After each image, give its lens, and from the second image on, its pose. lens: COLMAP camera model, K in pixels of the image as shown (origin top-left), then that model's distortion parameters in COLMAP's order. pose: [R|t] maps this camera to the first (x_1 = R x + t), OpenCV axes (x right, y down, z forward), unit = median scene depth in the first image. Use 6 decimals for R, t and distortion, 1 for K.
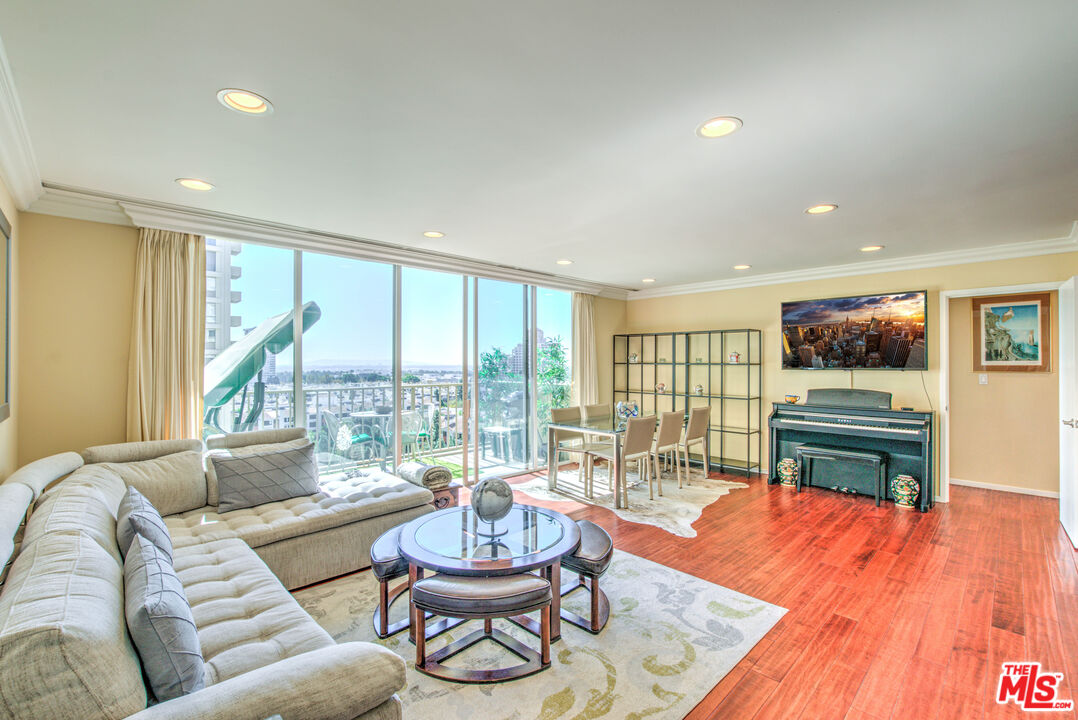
lens RADIAL K [[461.6, 0, 538.8], [0, 461.6, 355.9], [0, 0, 1]] dist [-0.003293, -0.000289]
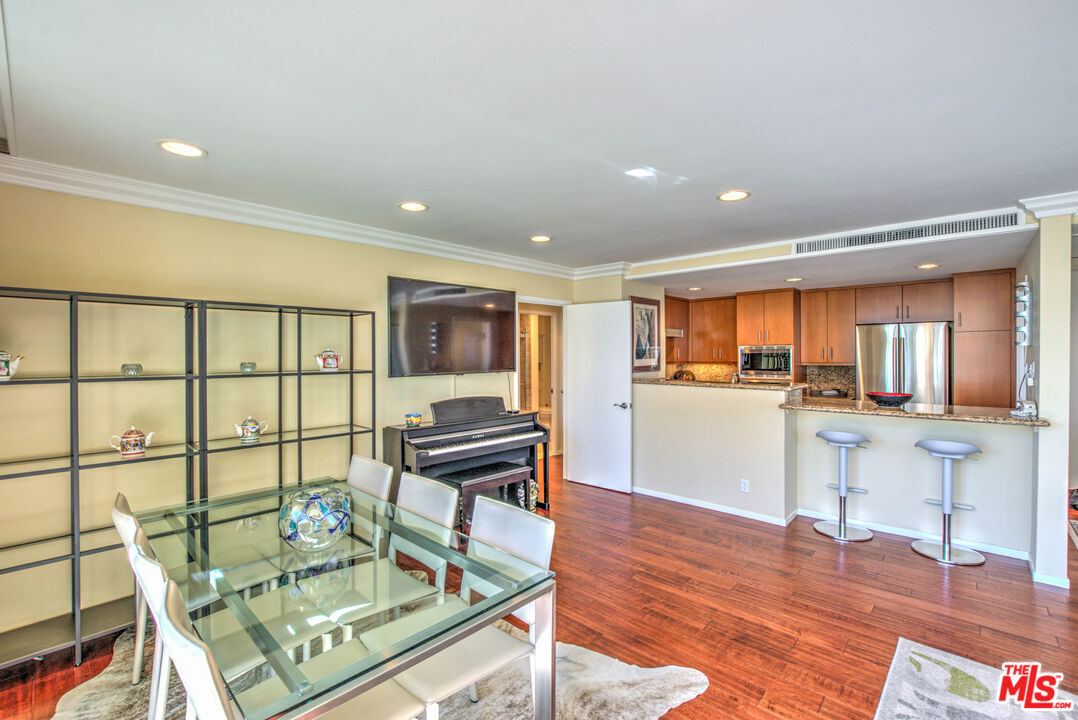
lens RADIAL K [[481.0, 0, 536.5], [0, 481.0, 360.3], [0, 0, 1]] dist [-0.015324, 0.000020]
pose [[-0.053645, -0.005428, 0.998545, -0.166170], [-0.001624, 0.999984, 0.005349, 0.000192], [-0.998559, -0.001334, -0.053653, 0.834765]]
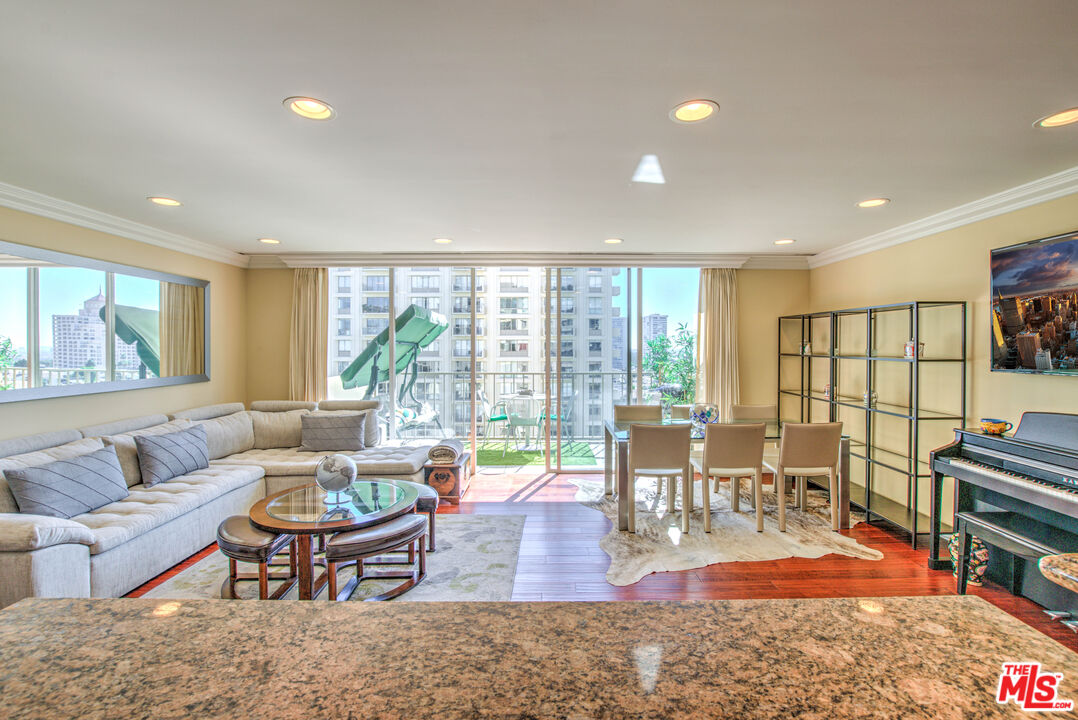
lens RADIAL K [[481.0, 0, 542.3], [0, 481.0, 342.2], [0, 0, 1]] dist [-0.015324, 0.000020]
pose [[0.733220, 0.002254, -0.679988, 0.527618], [0.004512, 0.999956, 0.008181, -0.016897], [0.679977, -0.009066, 0.733178, 0.205965]]
